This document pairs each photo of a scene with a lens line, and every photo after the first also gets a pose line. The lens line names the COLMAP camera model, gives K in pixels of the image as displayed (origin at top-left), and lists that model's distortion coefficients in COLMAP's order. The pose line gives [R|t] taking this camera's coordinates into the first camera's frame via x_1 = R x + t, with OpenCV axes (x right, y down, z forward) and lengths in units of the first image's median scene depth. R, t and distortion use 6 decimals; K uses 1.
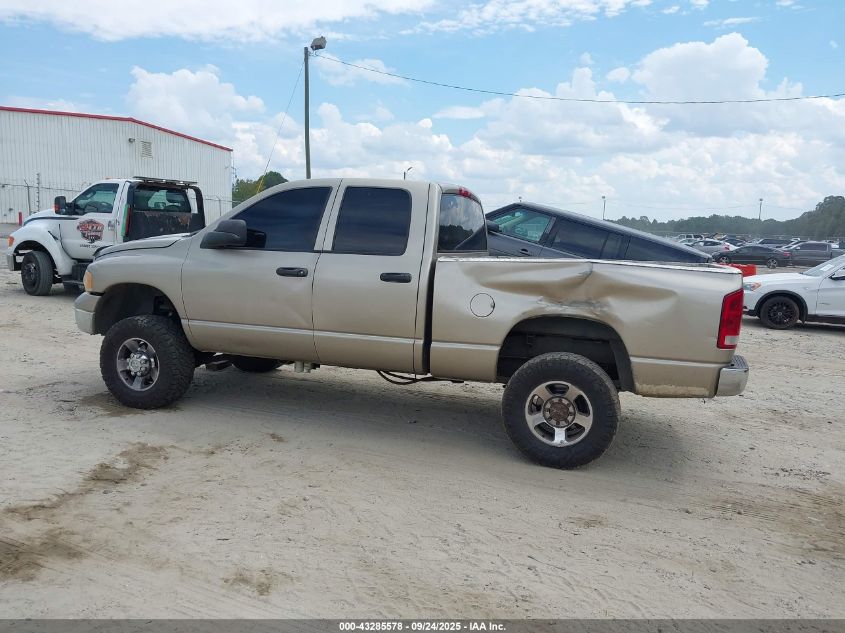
lens RADIAL K [[629.7, 0, 422.5], [0, 629.7, 316.5], [0, 0, 1]] dist [0.244717, -0.371834]
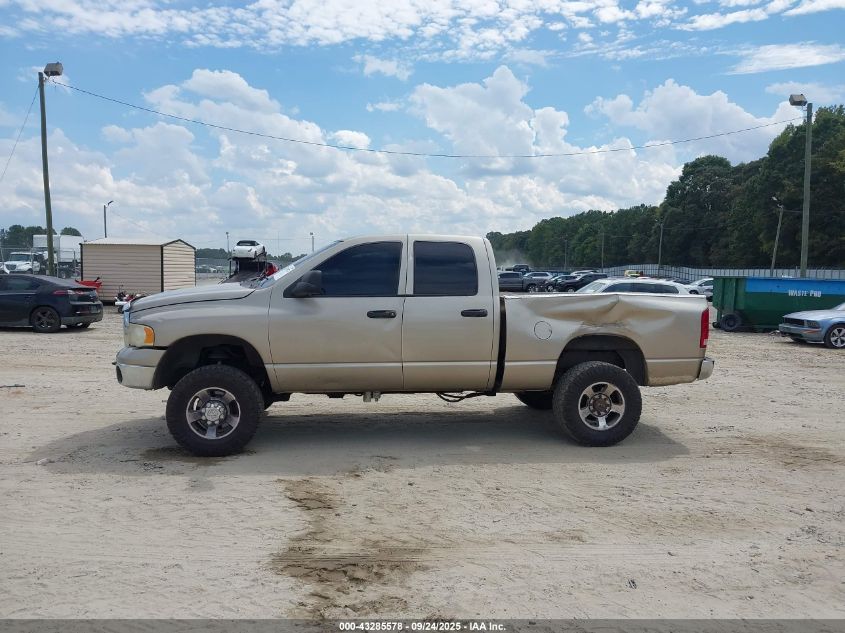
lens RADIAL K [[629.7, 0, 422.5], [0, 629.7, 316.5], [0, 0, 1]] dist [0.244717, -0.371834]
pose [[0.902125, -0.057226, 0.427663, -0.669977], [0.080049, 0.996156, -0.035561, -0.019276], [-0.423985, 0.066314, 0.903238, -0.084204]]
